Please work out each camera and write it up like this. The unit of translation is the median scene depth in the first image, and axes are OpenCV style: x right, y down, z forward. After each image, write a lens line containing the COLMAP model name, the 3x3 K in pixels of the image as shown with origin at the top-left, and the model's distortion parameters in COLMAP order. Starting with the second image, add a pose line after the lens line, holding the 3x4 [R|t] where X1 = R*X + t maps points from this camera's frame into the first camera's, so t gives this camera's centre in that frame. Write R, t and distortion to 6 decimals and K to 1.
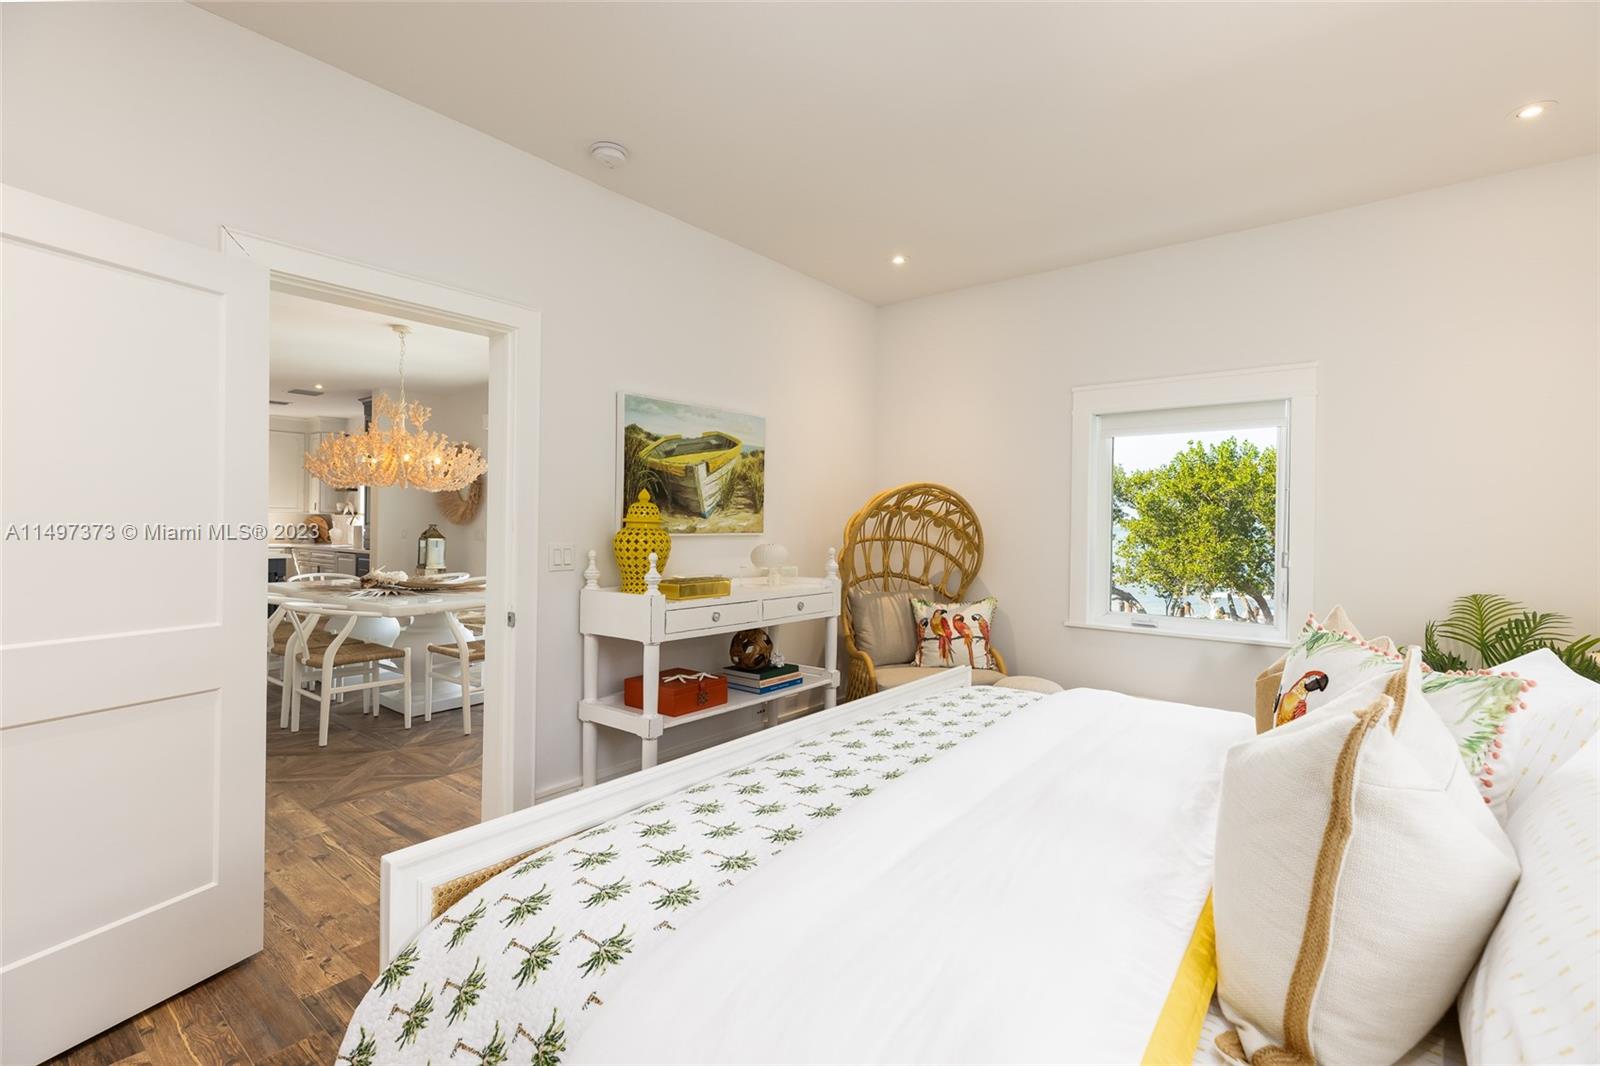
lens RADIAL K [[728.1, 0, 799.6], [0, 728.1, 527.3], [0, 0, 1]] dist [0.001645, 0.000205]
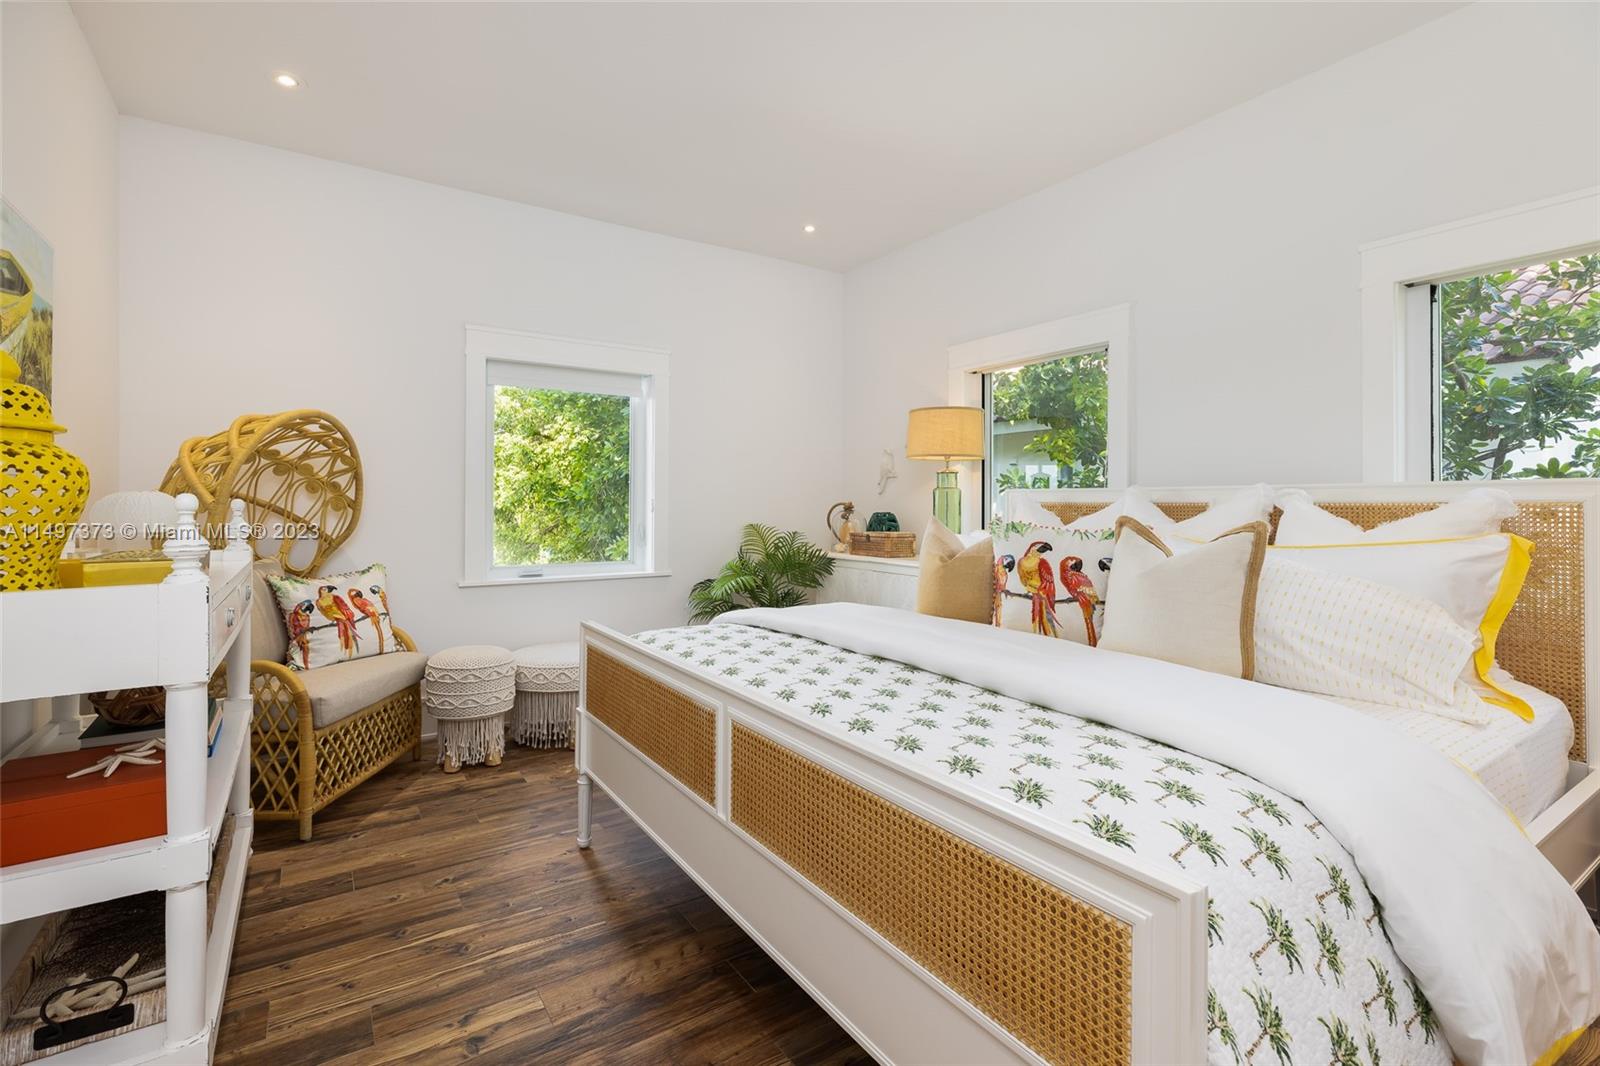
lens RADIAL K [[733.3, 0, 797.6], [0, 733.3, 510.4], [0, 0, 1]] dist [0.000475, -0.000098]
pose [[0.310102, -0.014836, 0.950588, -0.367725], [0.006849, 0.999887, 0.013371, 0.030505], [-0.950679, 0.002364, 0.310169, 0.323078]]
